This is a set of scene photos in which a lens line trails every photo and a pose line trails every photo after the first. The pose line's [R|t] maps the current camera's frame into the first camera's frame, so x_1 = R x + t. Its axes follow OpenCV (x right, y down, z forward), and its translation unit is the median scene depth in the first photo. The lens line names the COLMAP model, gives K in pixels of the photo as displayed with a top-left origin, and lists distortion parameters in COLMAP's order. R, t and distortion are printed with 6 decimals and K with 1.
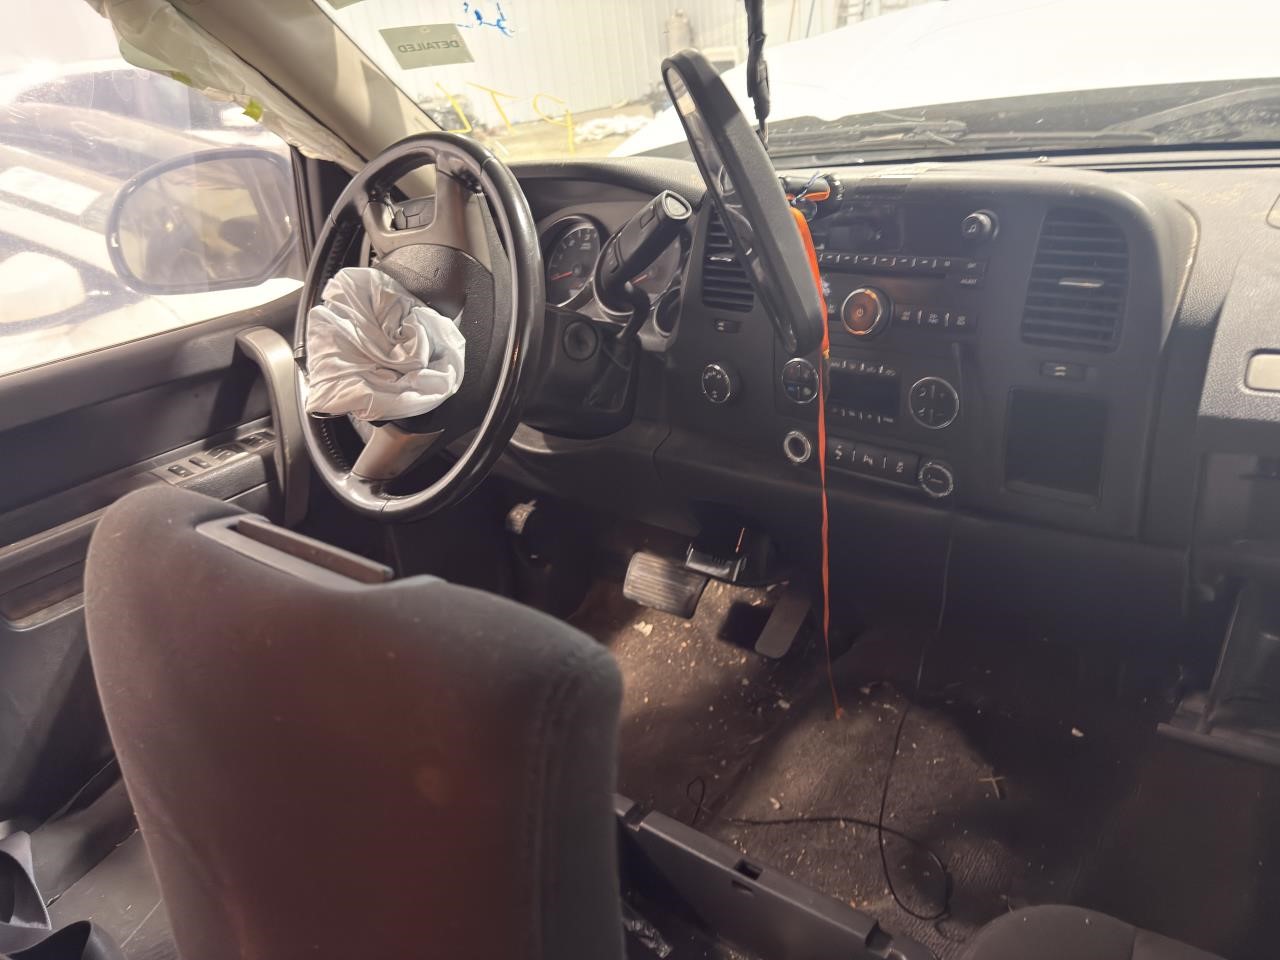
lens RADIAL K [[911.4, 0, 640.0], [0, 911.4, 480.0], [0, 0, 1]] dist [0.045432, -0.063594]
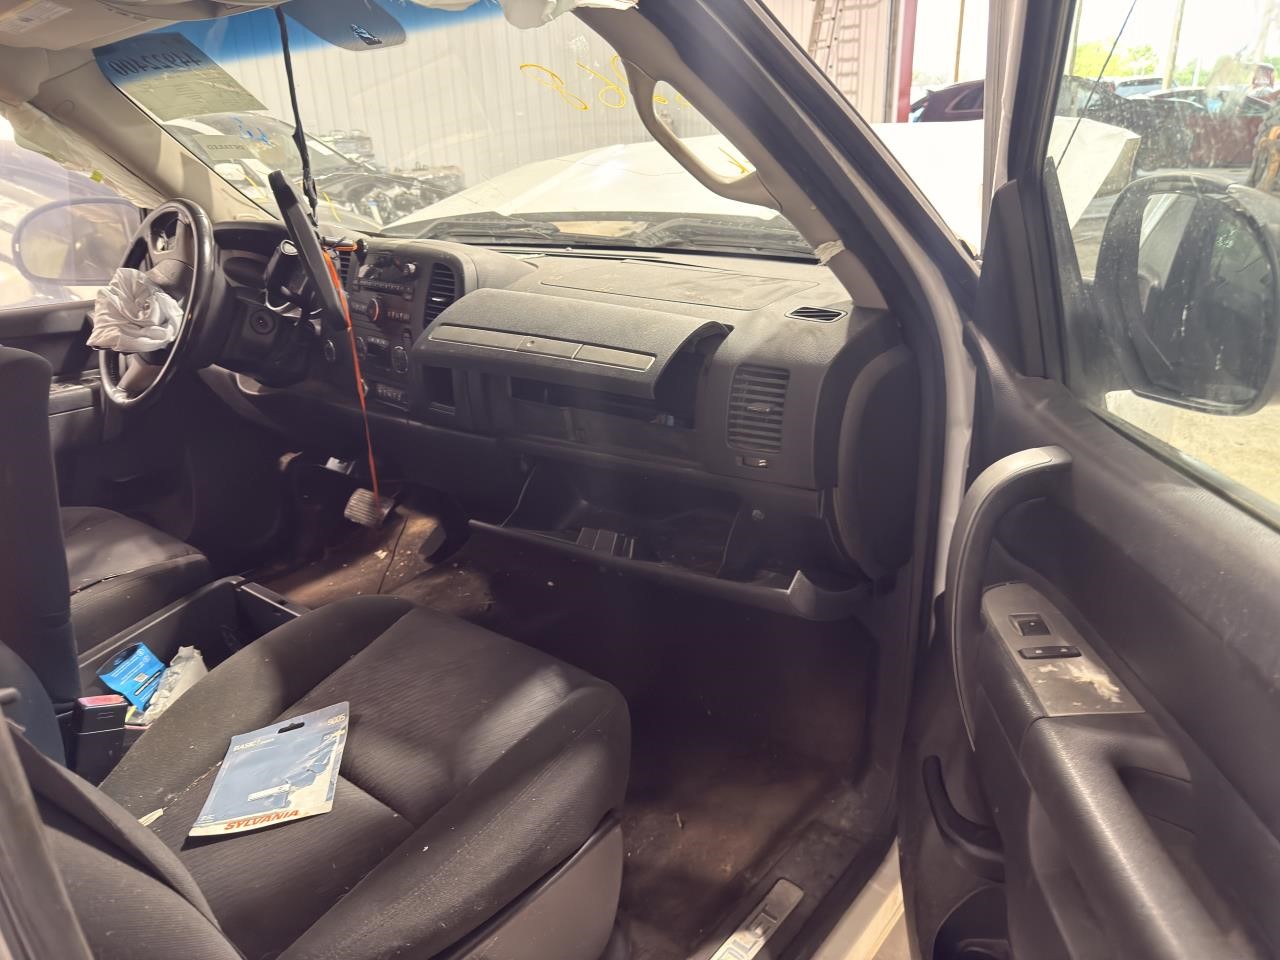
lens RADIAL K [[887.8, 0, 642.6], [0, 887.8, 492.5], [0, 0, 1]] dist [0.034152, -0.052264]
pose [[0.995972, 0.083892, 0.031654, 0.646895], [-0.081744, 0.994600, -0.063936, 0.222797], [-0.036847, 0.061091, 0.997452, -0.716048]]
